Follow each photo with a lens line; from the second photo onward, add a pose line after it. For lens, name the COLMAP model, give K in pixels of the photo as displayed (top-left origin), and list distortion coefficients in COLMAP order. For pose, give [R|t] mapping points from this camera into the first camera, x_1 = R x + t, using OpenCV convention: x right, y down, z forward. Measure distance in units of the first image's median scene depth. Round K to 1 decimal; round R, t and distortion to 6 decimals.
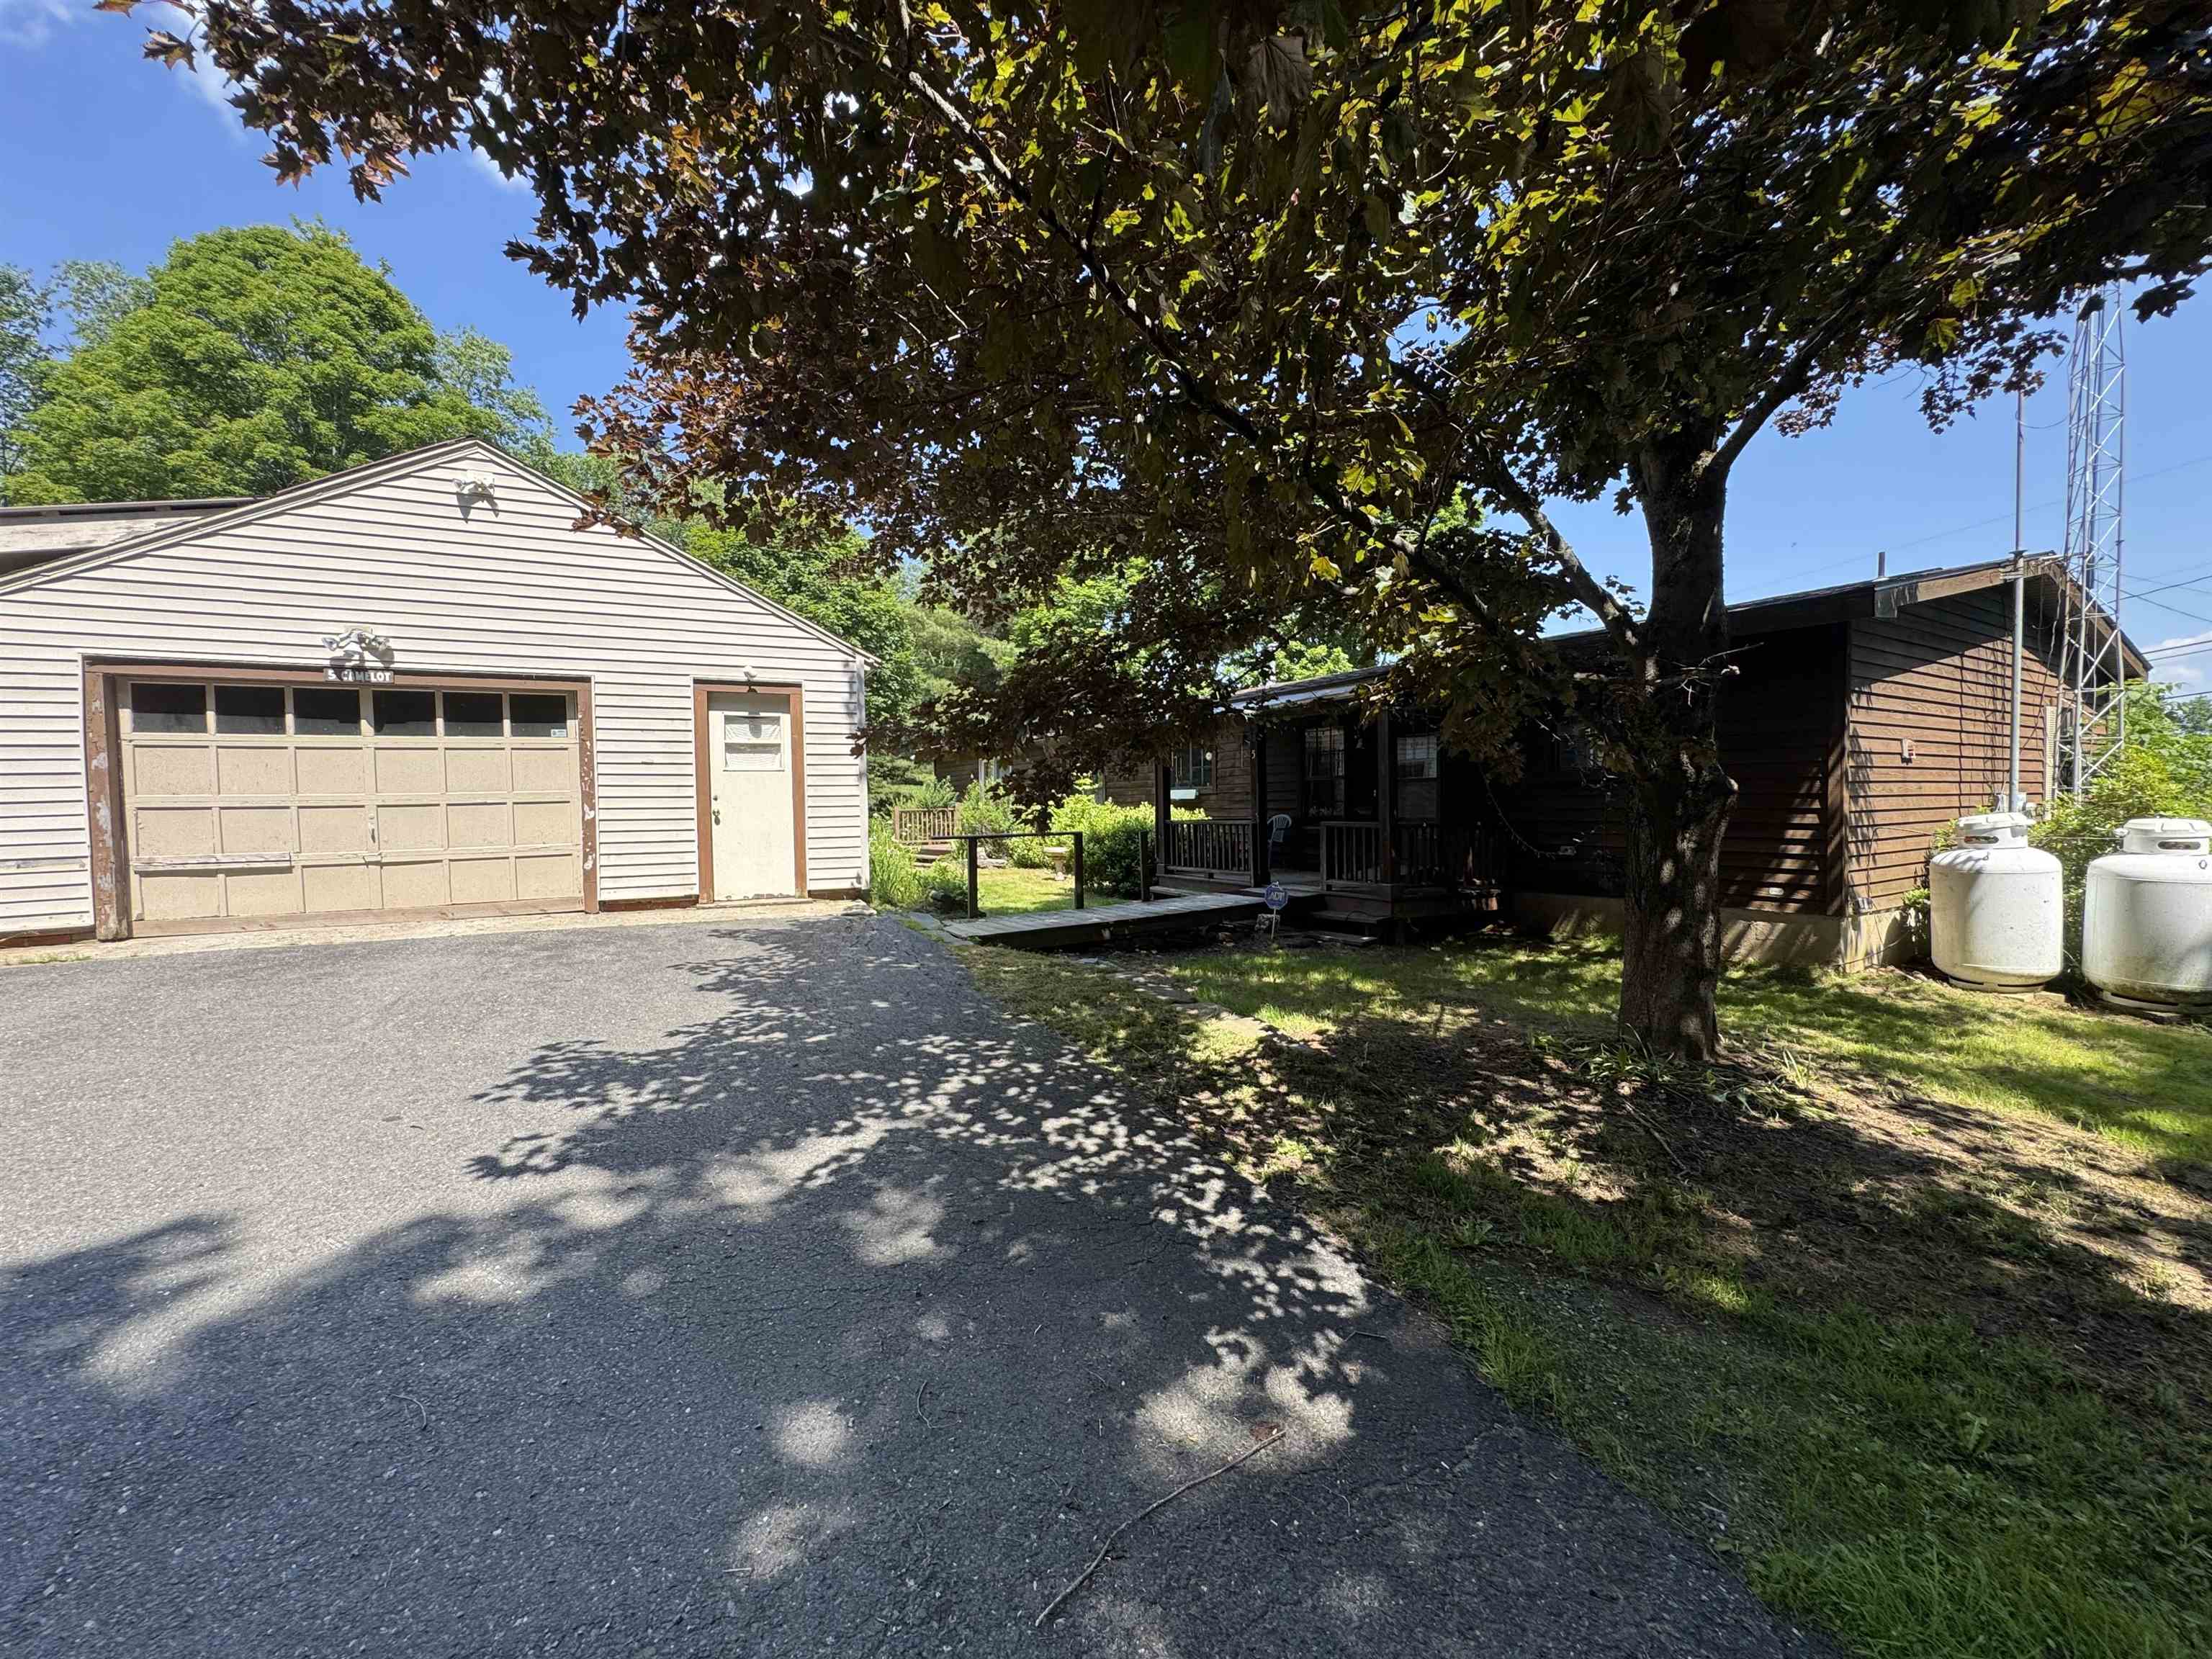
lens RADIAL K [[878.8, 0, 1094.9], [0, 878.8, 829.0], [0, 0, 1]] dist [-0.003128, 0.000006]
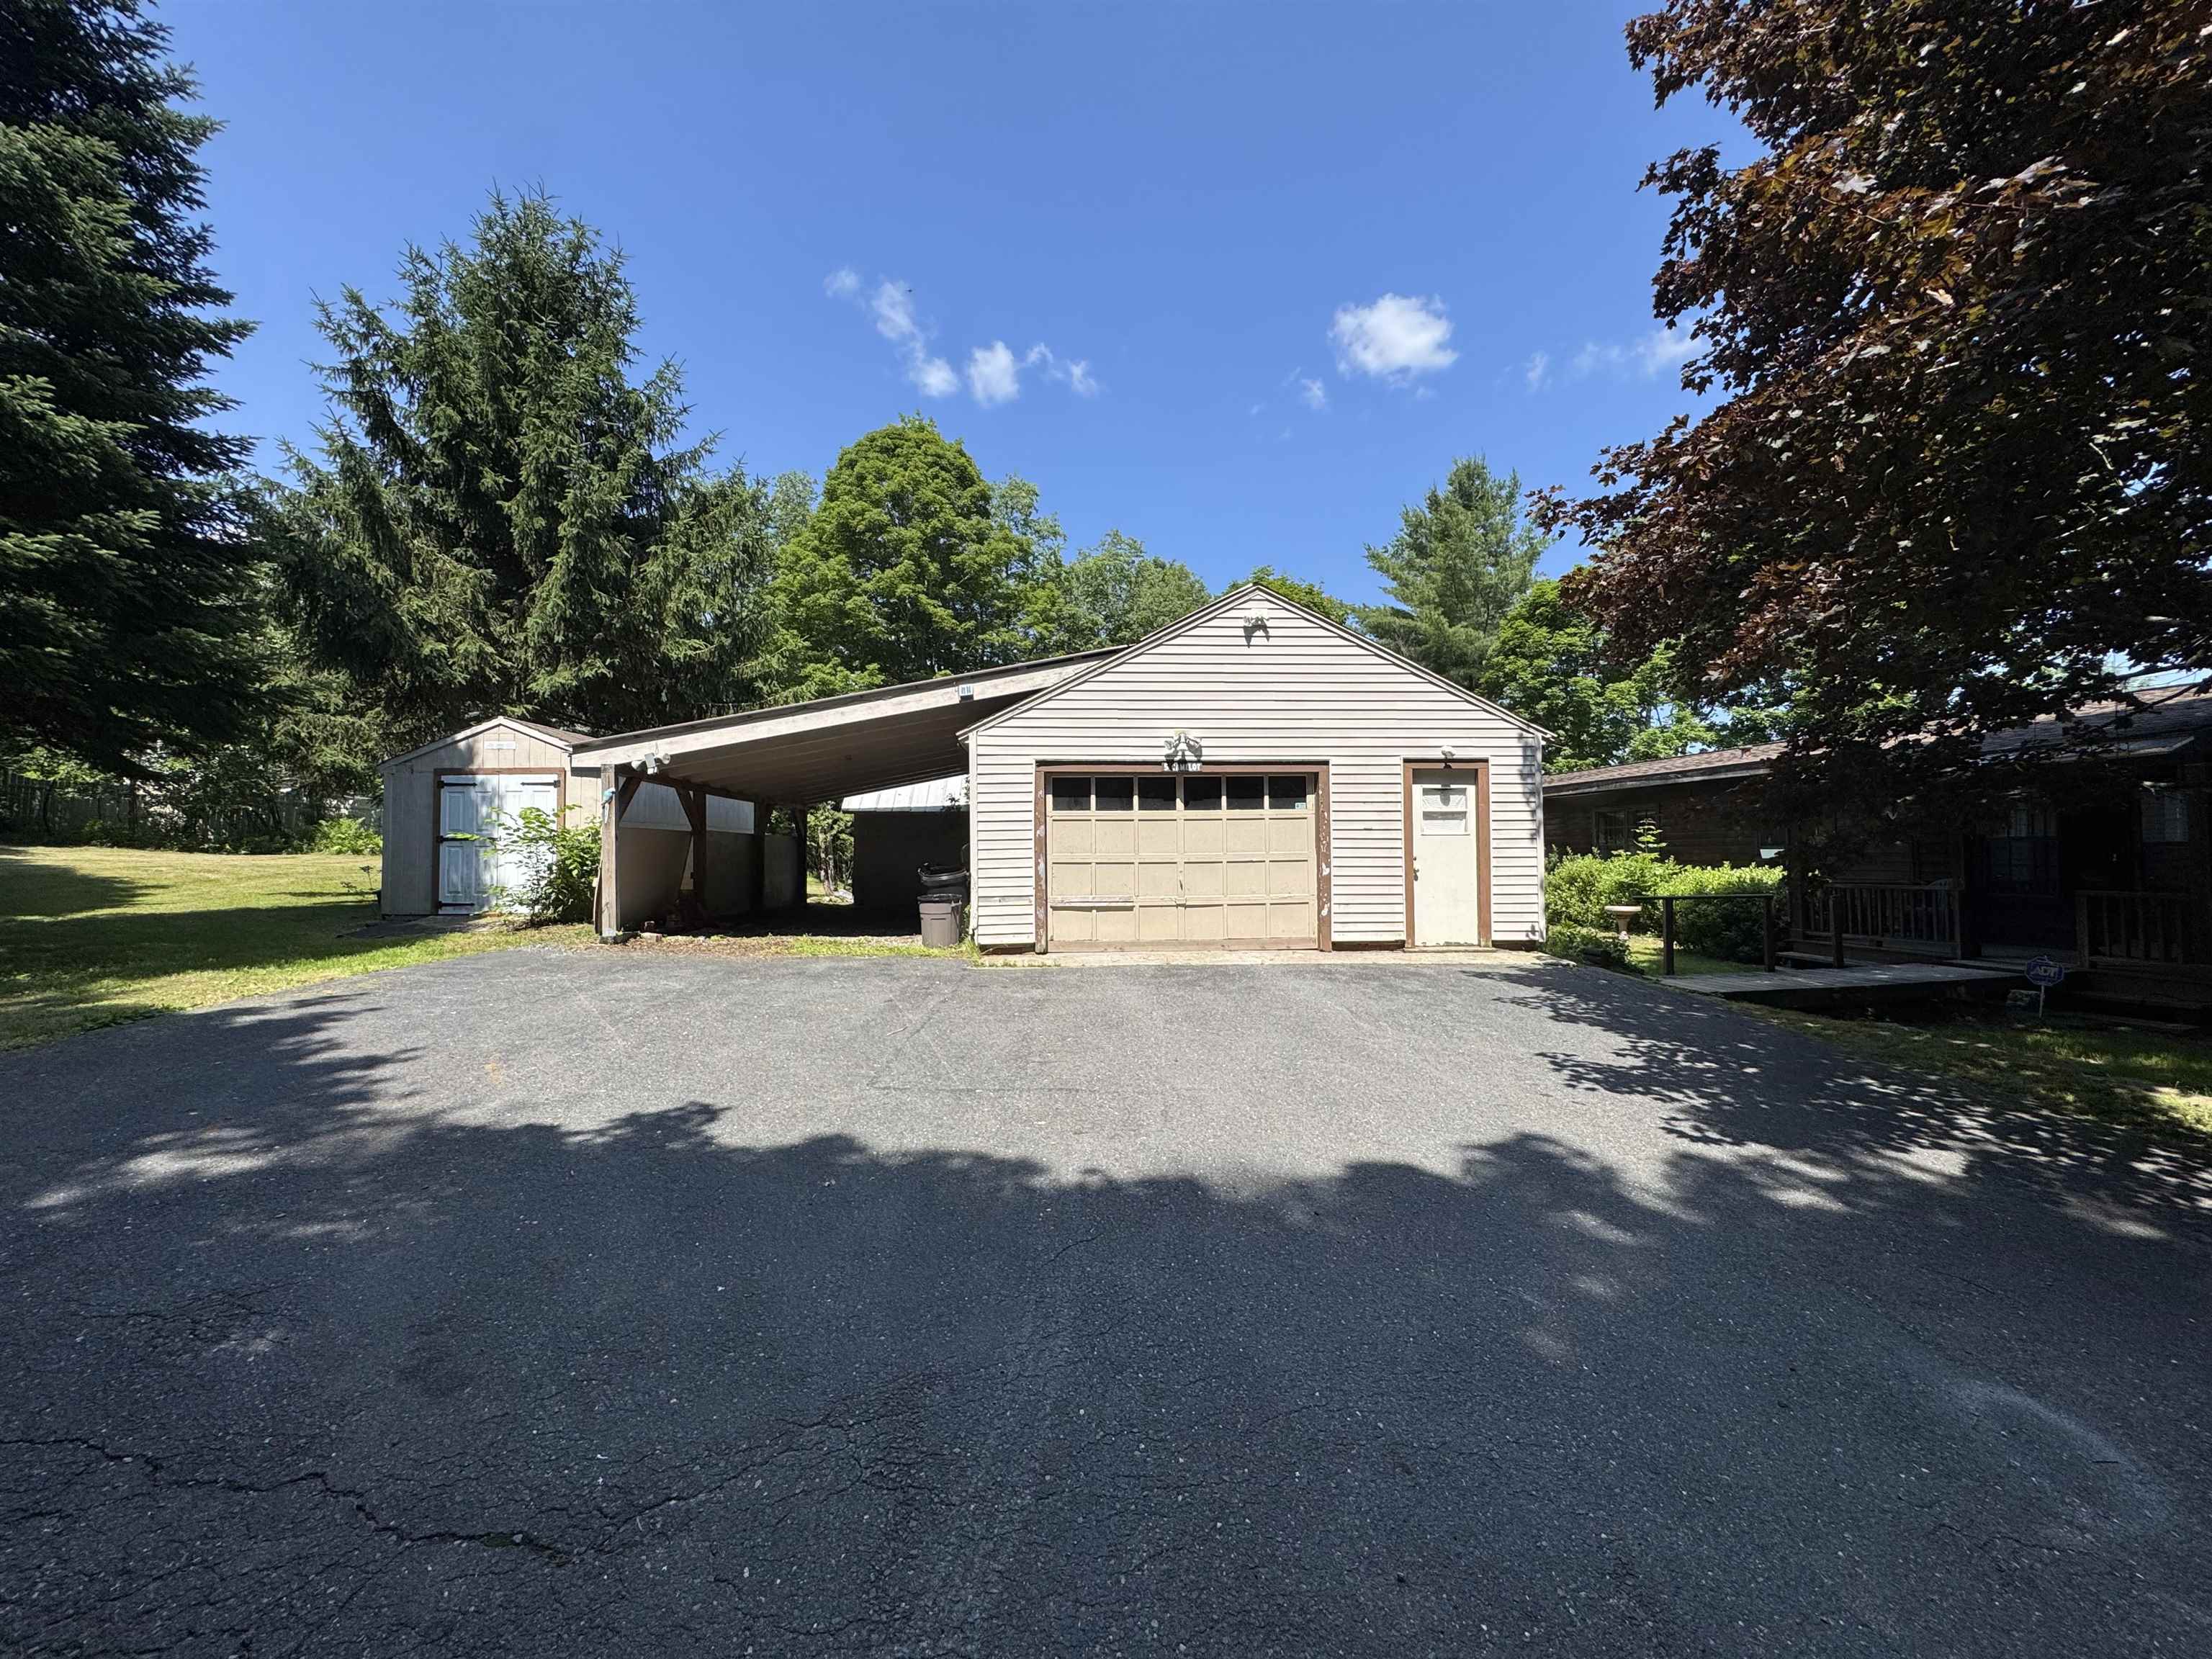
lens RADIAL K [[881.3, 0, 1106.0], [0, 881.3, 829.5], [0, 0, 1]] dist [-0.002940, 0.000307]
pose [[0.918883, -0.002254, -0.394524, -0.366880], [-0.020844, 0.998310, -0.054251, -0.001117], [0.393979, 0.058074, 0.917283, -0.263646]]
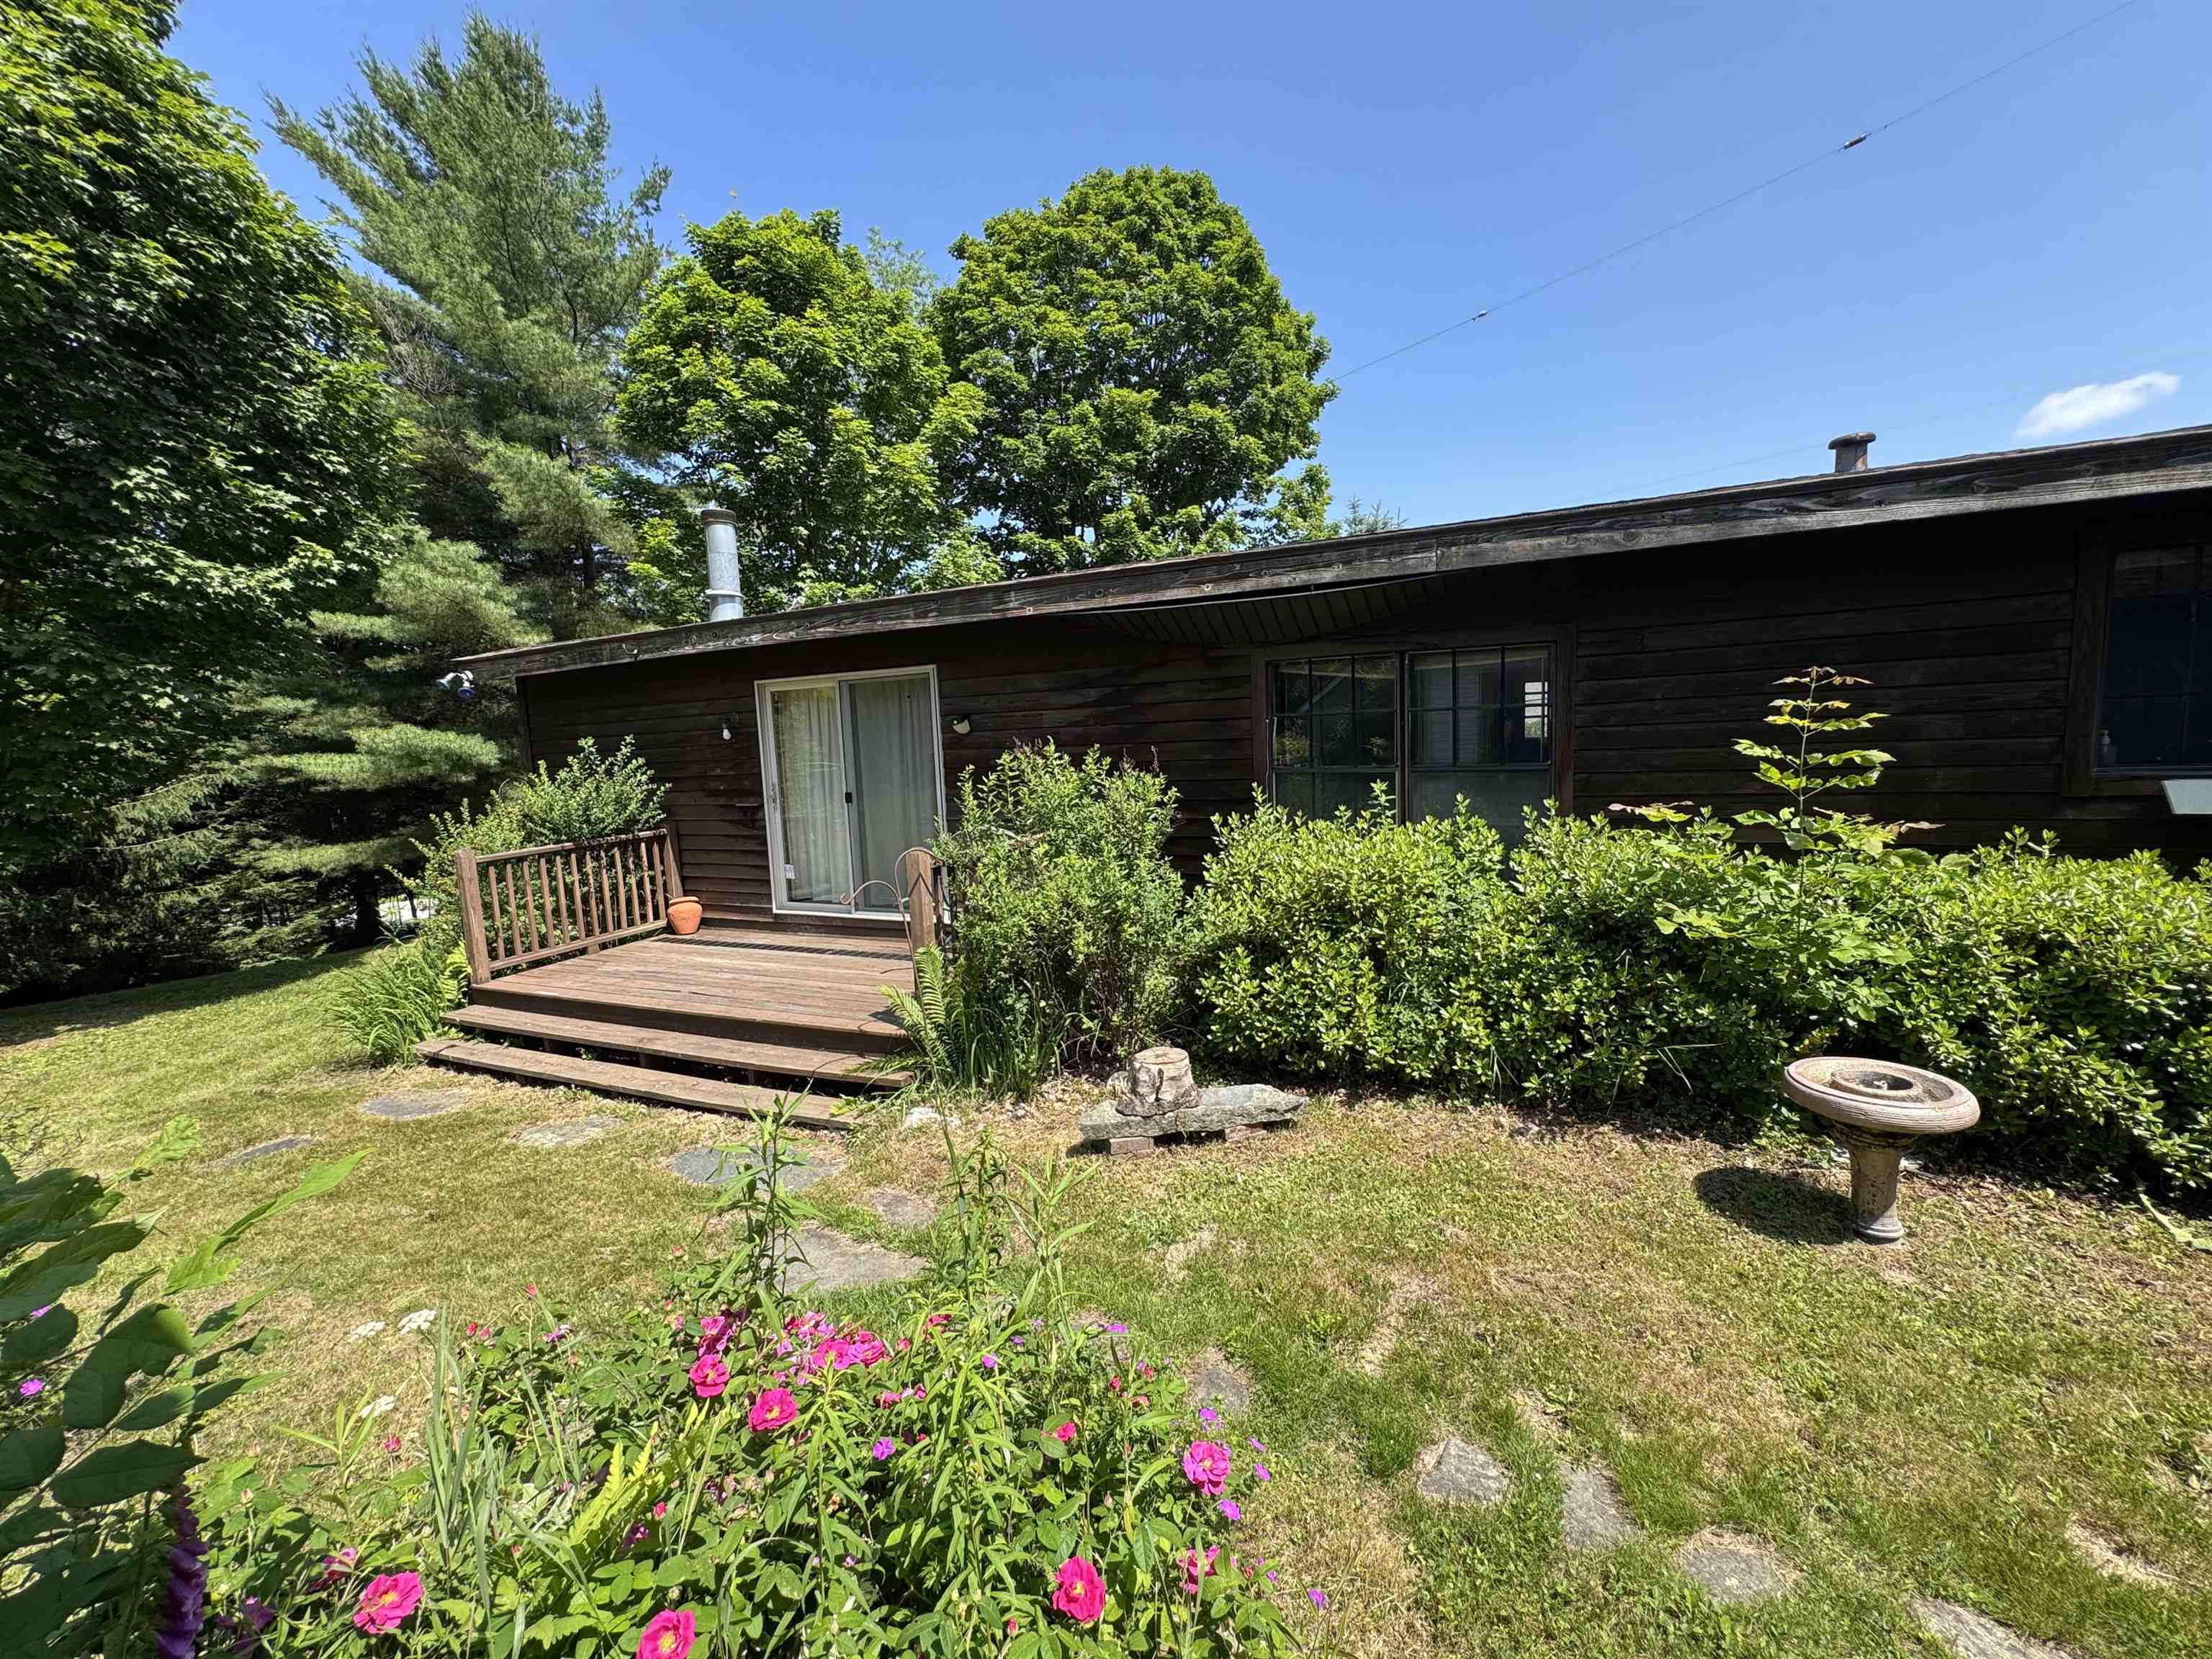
lens RADIAL K [[882.8, 0, 1106.0], [0, 882.8, 829.5], [0, 0, 1]] dist [-0.014299, -0.000009]
pose [[0.829592, -0.092739, 0.550615, -0.617647], [0.054823, 0.994875, 0.084965, -0.129031], [-0.555673, -0.040300, 0.830424, 1.836536]]
